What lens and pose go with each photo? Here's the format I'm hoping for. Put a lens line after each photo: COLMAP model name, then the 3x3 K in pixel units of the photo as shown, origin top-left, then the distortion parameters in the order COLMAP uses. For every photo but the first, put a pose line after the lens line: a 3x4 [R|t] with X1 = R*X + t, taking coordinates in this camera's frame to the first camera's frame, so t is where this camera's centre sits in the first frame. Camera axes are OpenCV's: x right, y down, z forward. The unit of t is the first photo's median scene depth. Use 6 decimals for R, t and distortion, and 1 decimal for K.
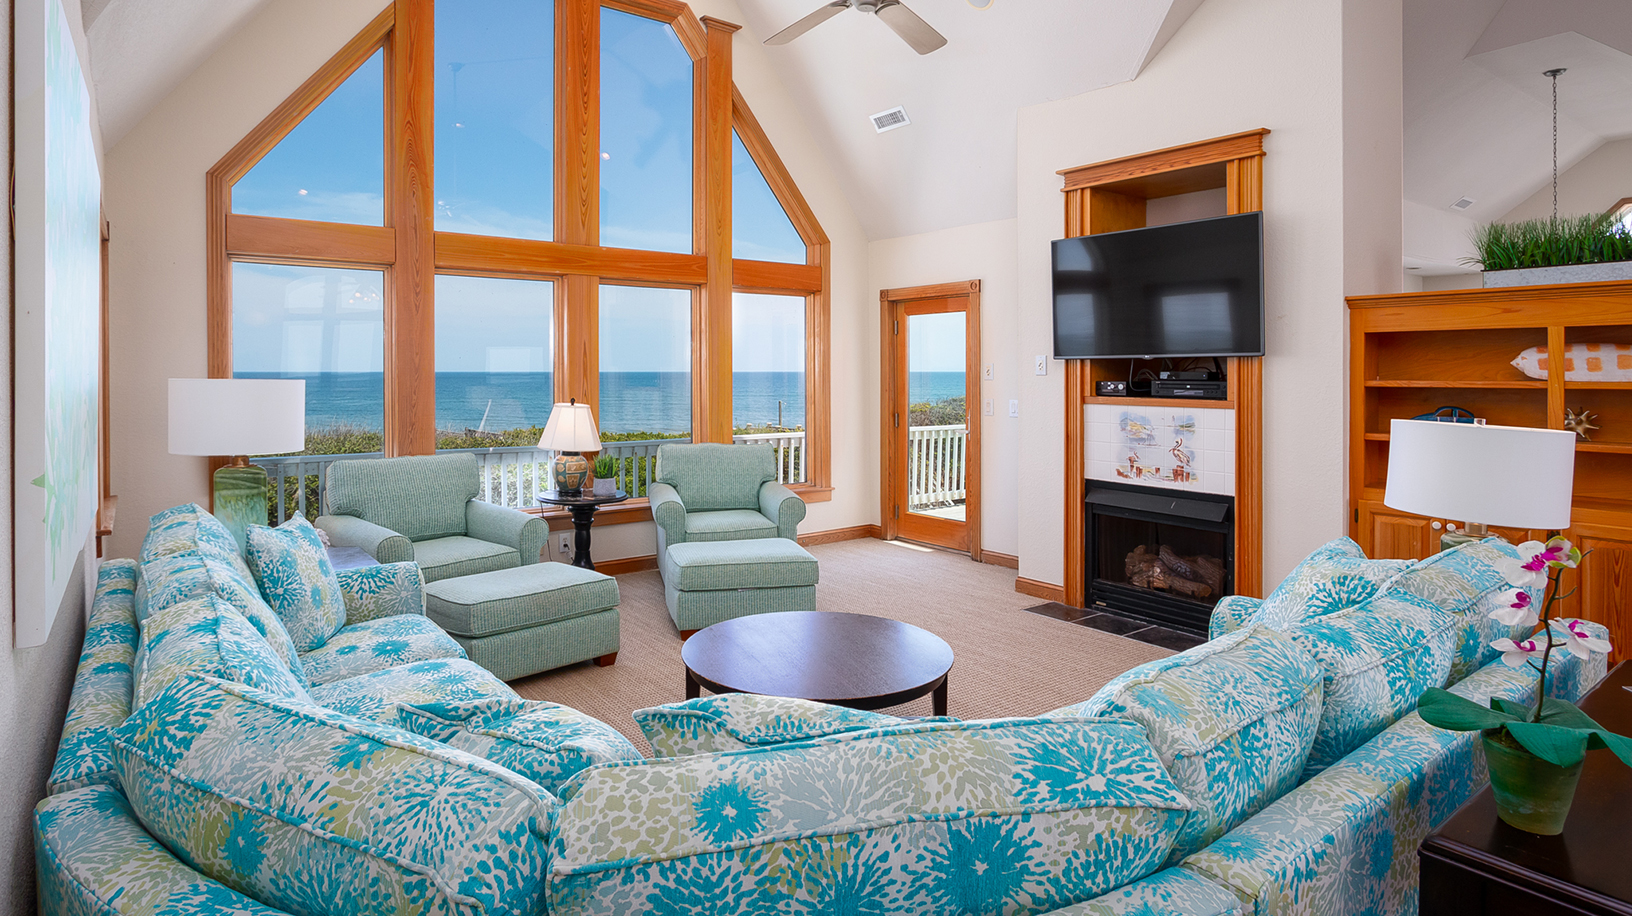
lens RADIAL K [[924.7, 0, 811.3], [0, 924.7, 455.2], [0, 0, 1]] dist [-0.001513, 0.000365]
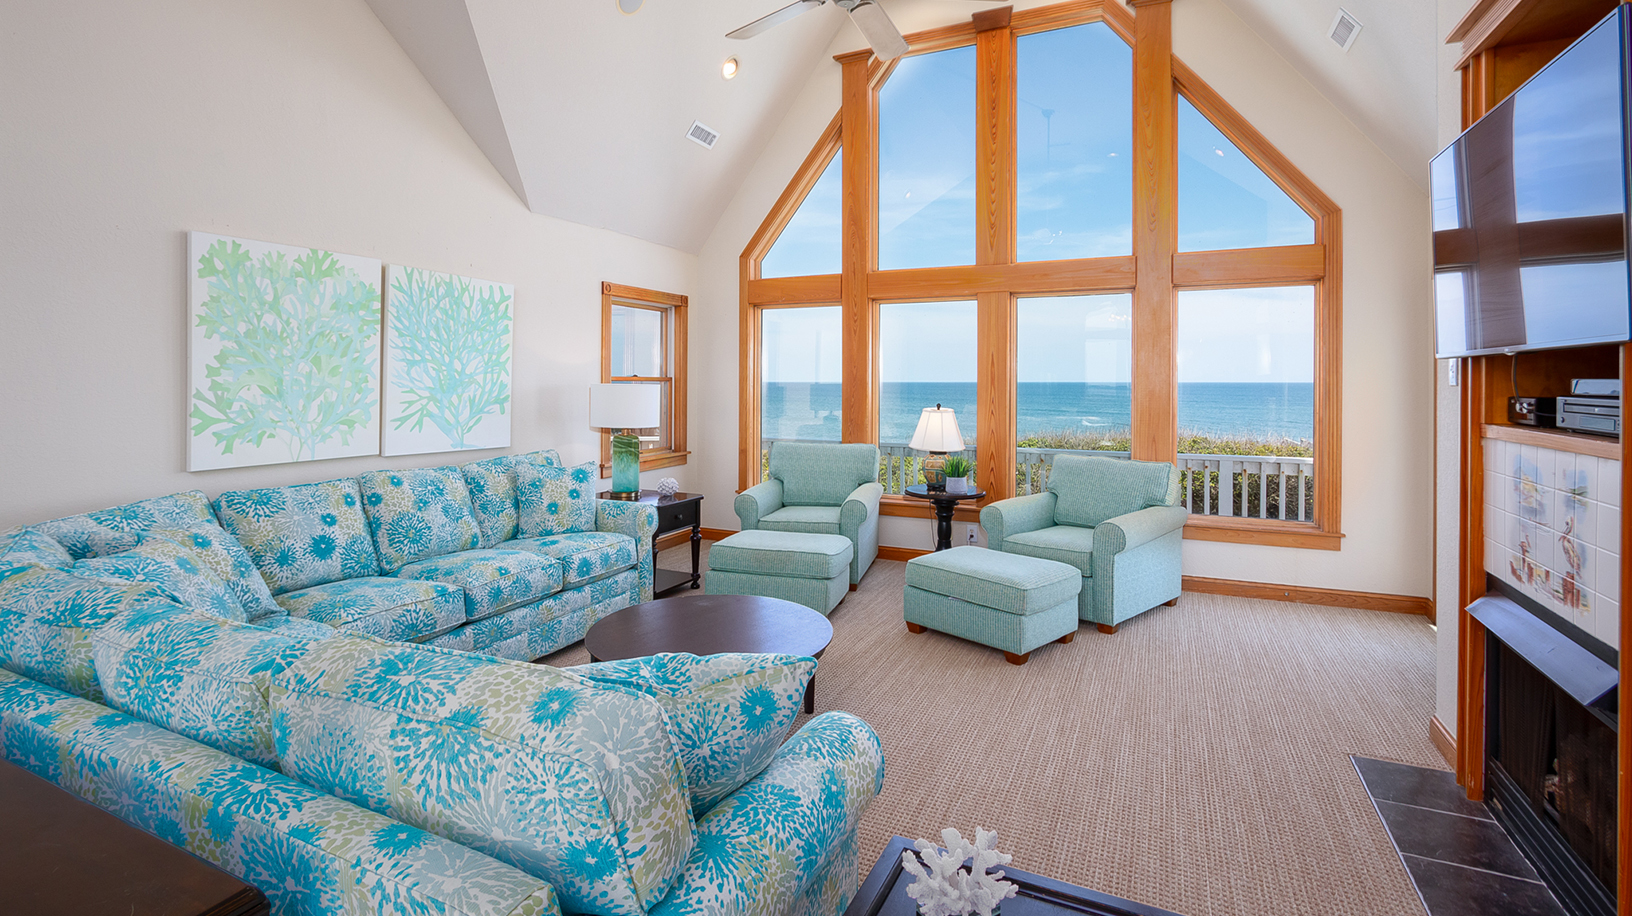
lens RADIAL K [[808.6, 0, 806.6], [0, 808.6, 453.4], [0, 0, 1]] dist [-0.001796, -0.002402]
pose [[0.420883, 0.079787, -0.903599, 0.535555], [-0.087642, 0.995041, 0.047039, -0.030678], [0.902871, 0.059395, 0.425788, 0.405969]]
